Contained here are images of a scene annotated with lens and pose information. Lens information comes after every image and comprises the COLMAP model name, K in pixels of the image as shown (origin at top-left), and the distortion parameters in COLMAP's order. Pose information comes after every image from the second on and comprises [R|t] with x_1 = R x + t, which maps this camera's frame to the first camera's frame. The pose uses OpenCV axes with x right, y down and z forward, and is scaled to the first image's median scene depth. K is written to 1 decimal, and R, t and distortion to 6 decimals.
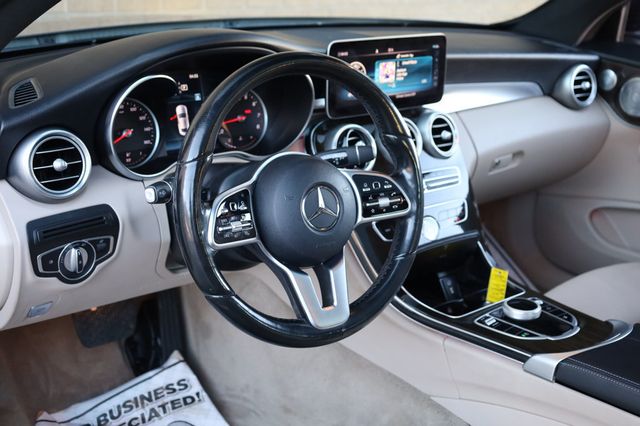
lens RADIAL K [[831.7, 0, 321.2], [0, 831.7, 205.7], [0, 0, 1]] dist [0.018878, 0.000000]
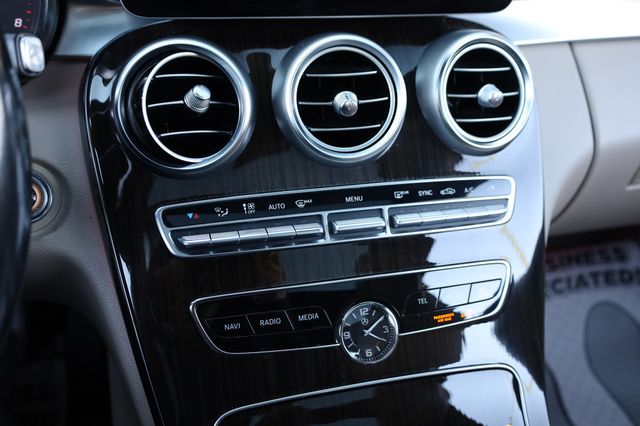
lens RADIAL K [[616.6, 0, 321.7], [0, 616.6, 211.9], [0, 0, 1]] dist [0.009485, 0.000000]
pose [[0.911133, 0.194718, -0.363210, 0.200588], [-0.135675, 0.973934, 0.181781, -0.075741], [0.389138, -0.116348, 0.913802, 0.723197]]
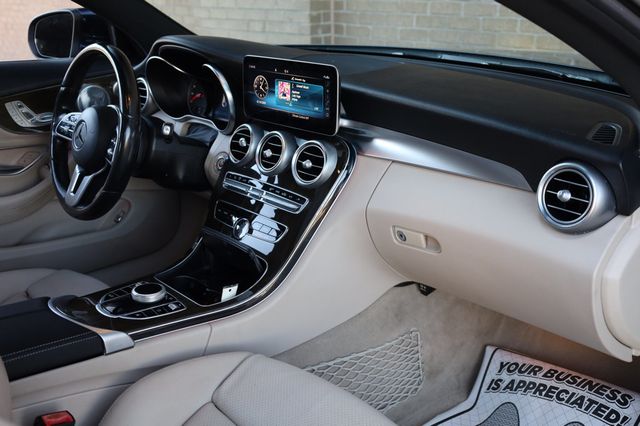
lens RADIAL K [[687.2, 0, 315.5], [0, 687.2, 214.9], [0, 0, 1]] dist [0.053658, 0.000000]
pose [[0.040428, 0.279392, -0.959326, 1.014216], [-0.315267, 0.914632, 0.253090, -0.253223], [0.948142, 0.292212, 0.125060, 0.961667]]
